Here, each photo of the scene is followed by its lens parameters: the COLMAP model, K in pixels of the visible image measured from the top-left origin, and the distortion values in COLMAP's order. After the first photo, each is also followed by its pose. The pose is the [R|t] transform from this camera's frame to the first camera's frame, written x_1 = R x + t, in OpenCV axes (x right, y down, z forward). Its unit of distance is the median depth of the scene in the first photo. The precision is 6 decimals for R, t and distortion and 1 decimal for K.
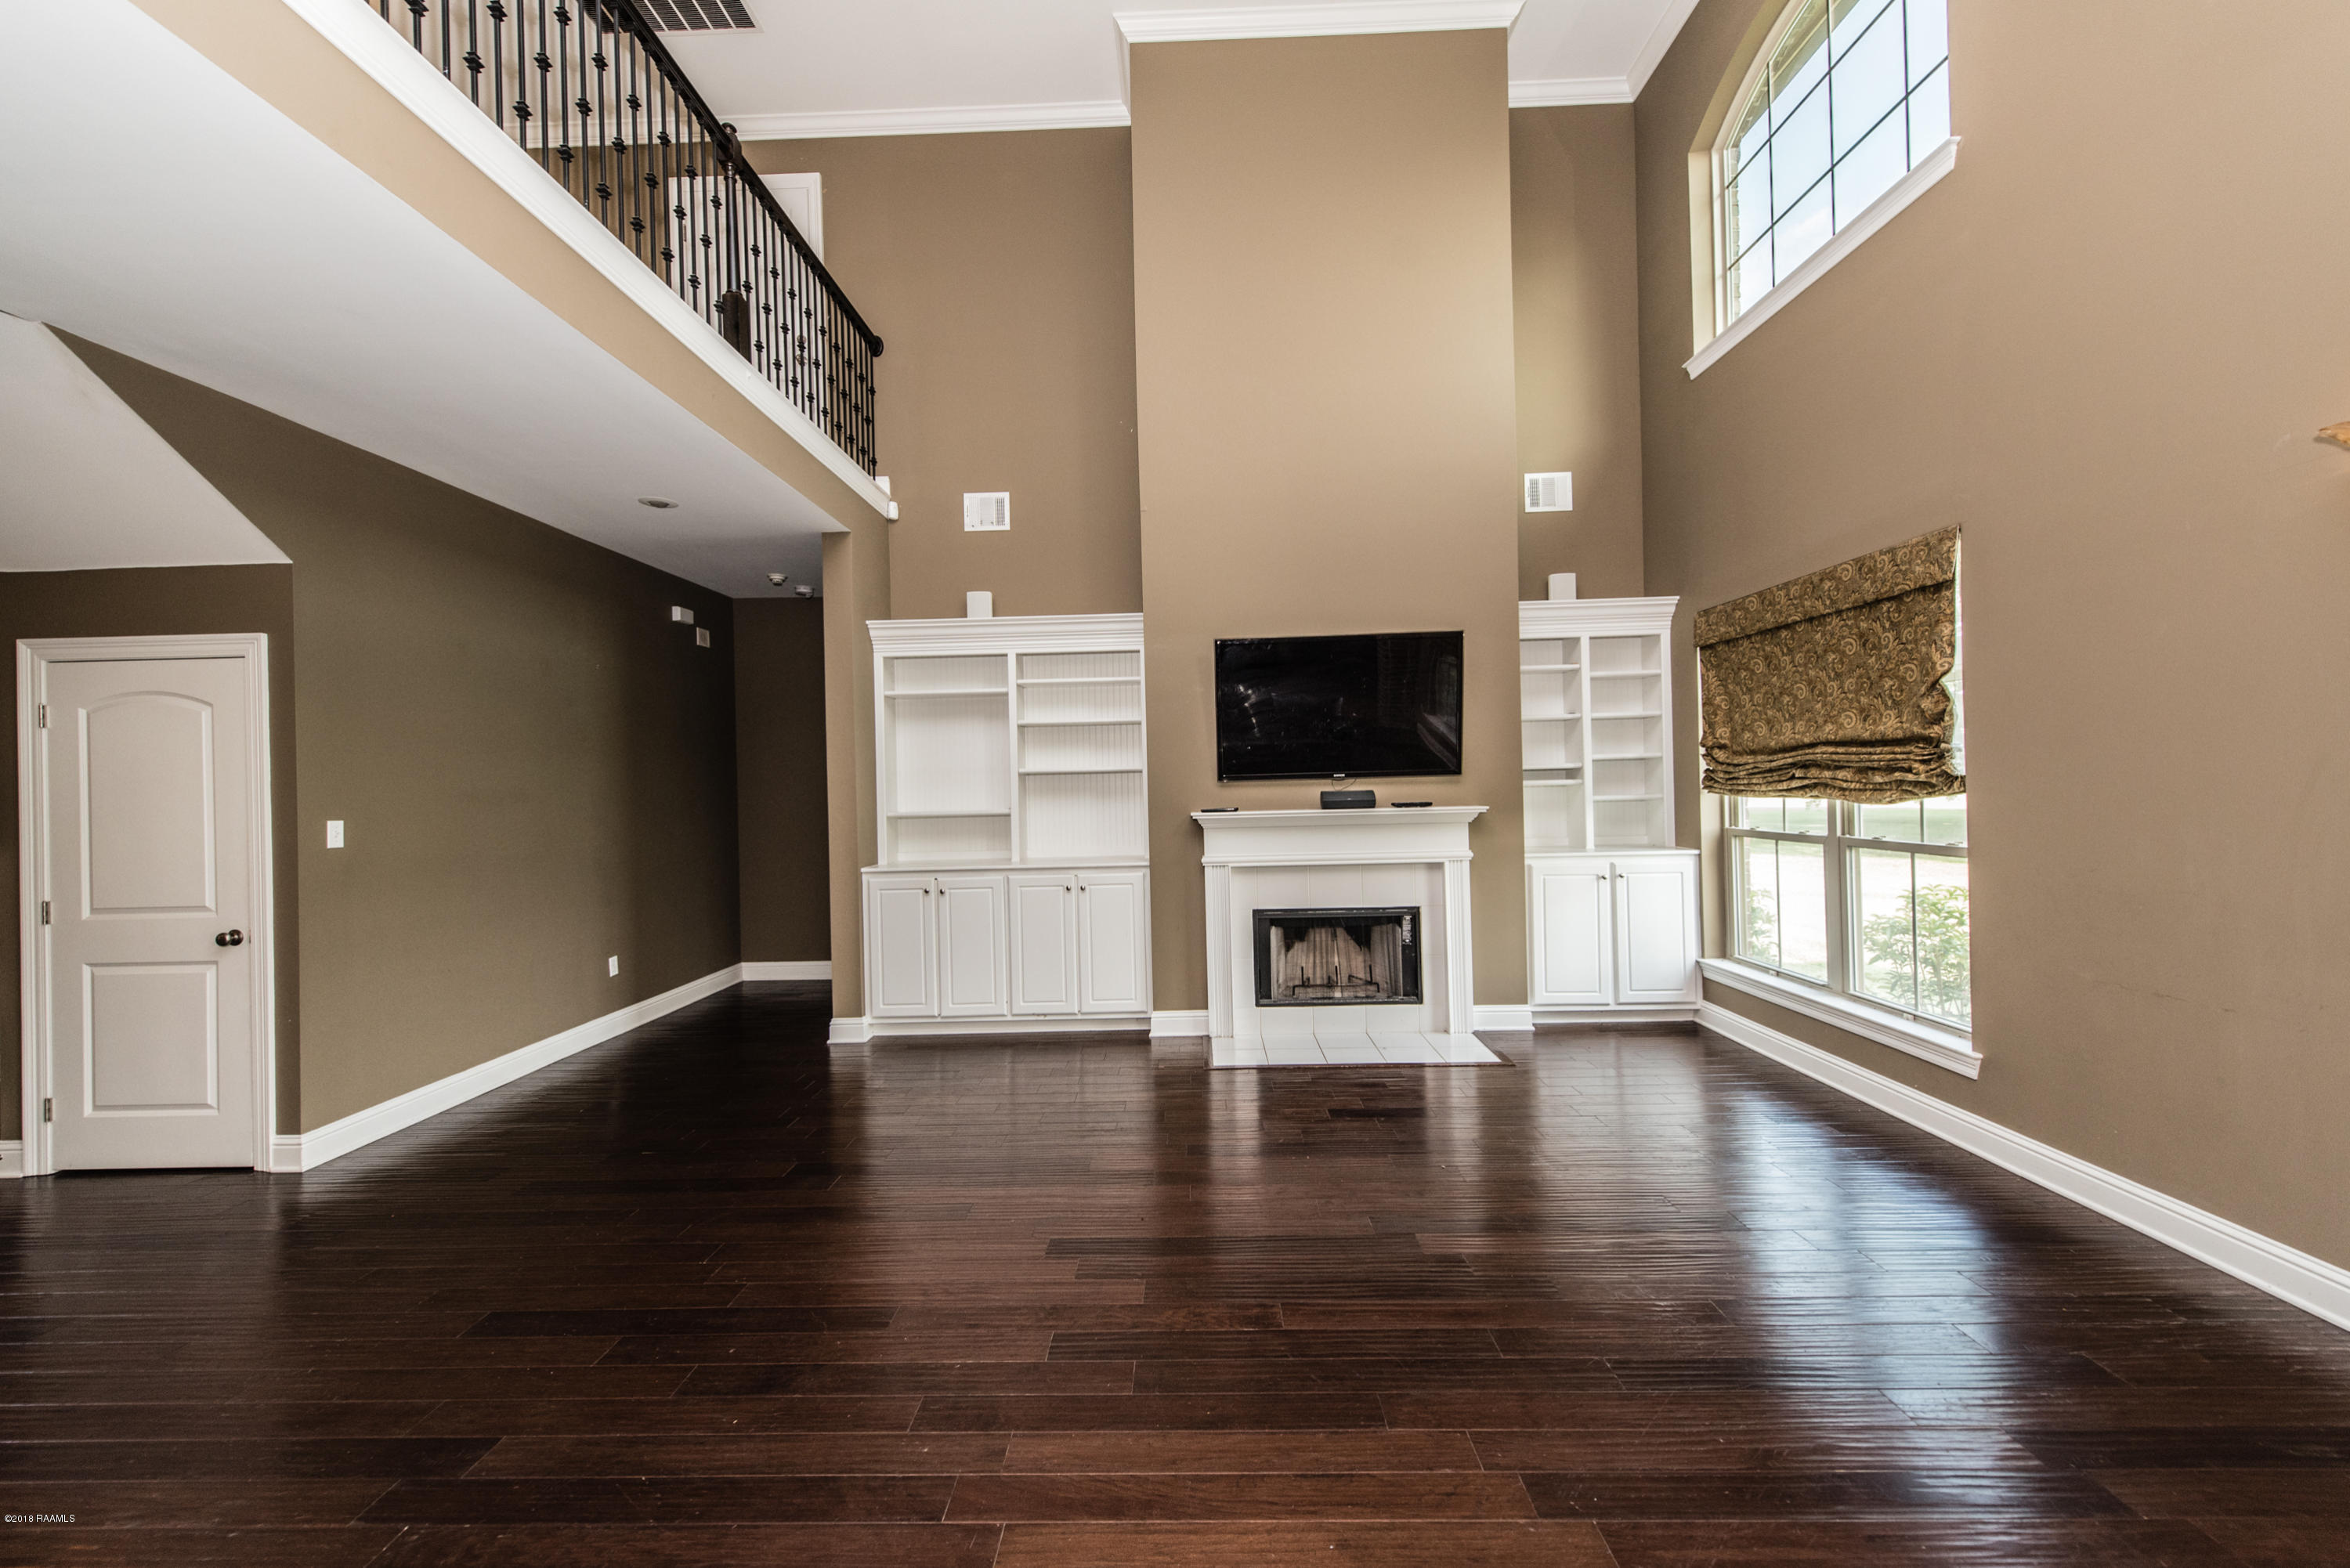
lens RADIAL K [[918.2, 0, 1165.4], [0, 918.2, 783.3], [0, 0, 1]] dist [0.009690, -0.000281]
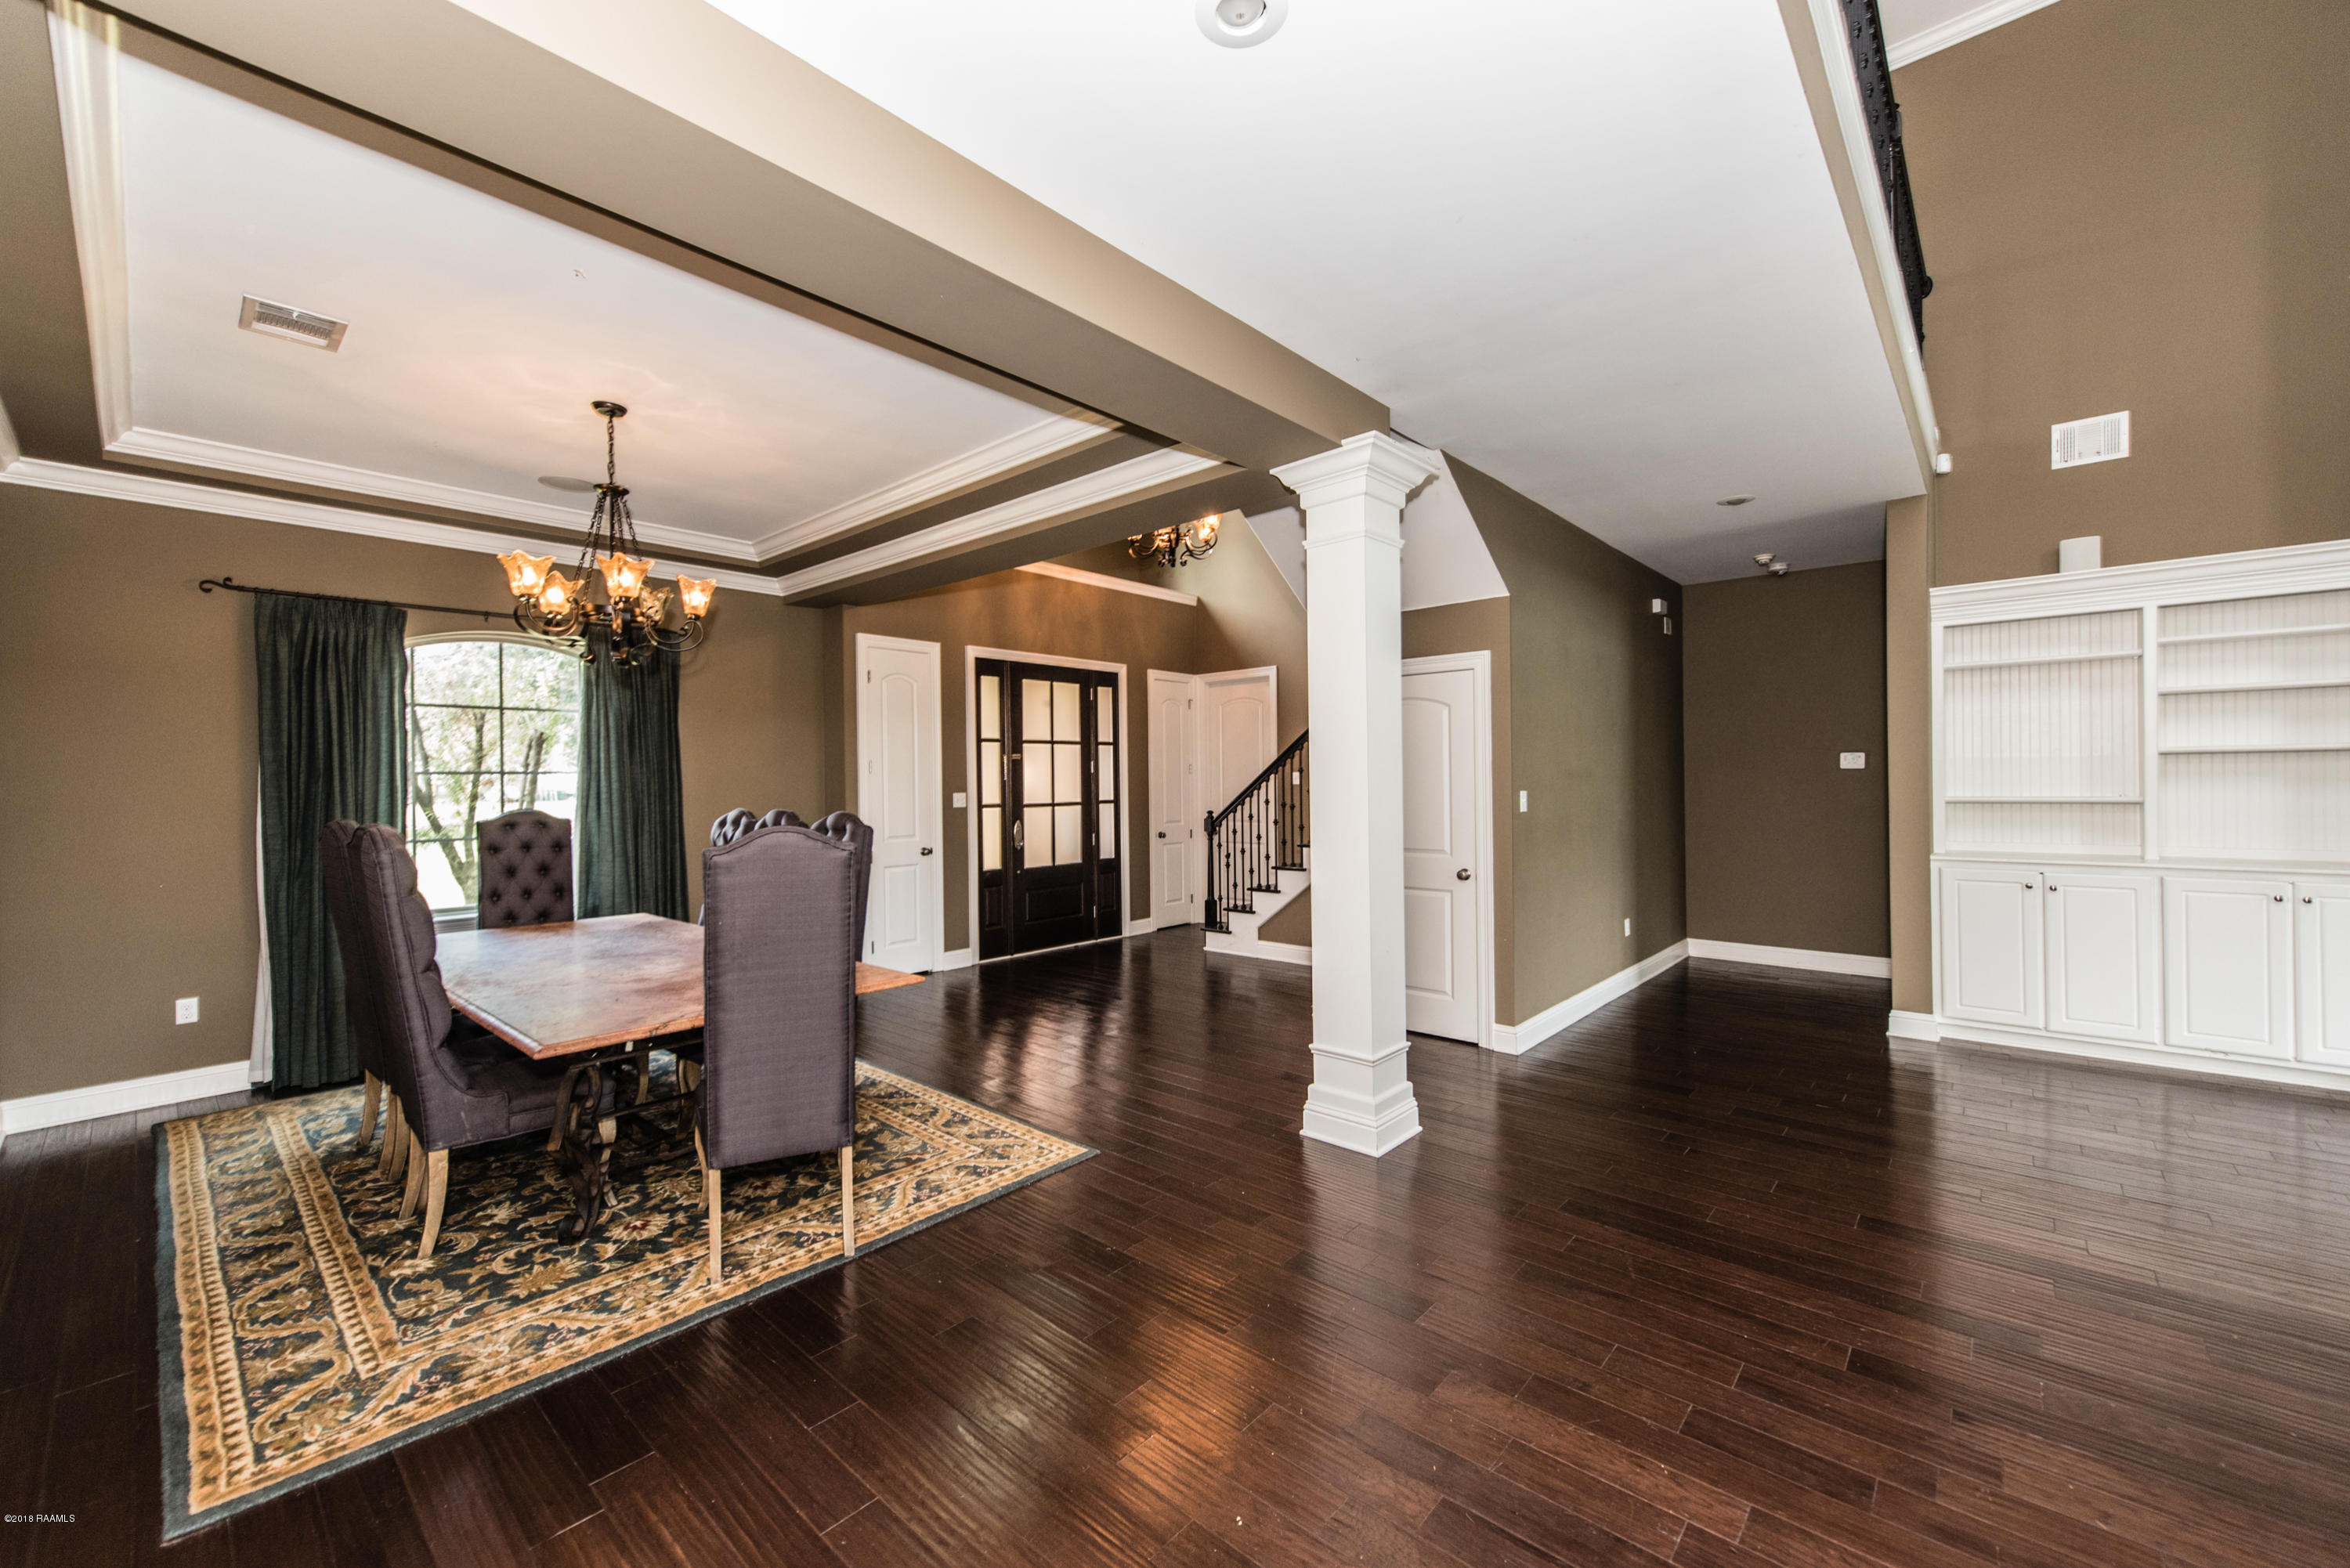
lens RADIAL K [[918.2, 0, 1165.5], [0, 918.2, 787.0], [0, 0, 1]] dist [0.009690, -0.000281]
pose [[0.758867, 0.016485, -0.651037, -0.310257], [-0.004120, 0.999781, 0.020513, 0.007428], [0.651232, -0.012885, 0.758769, -0.215864]]
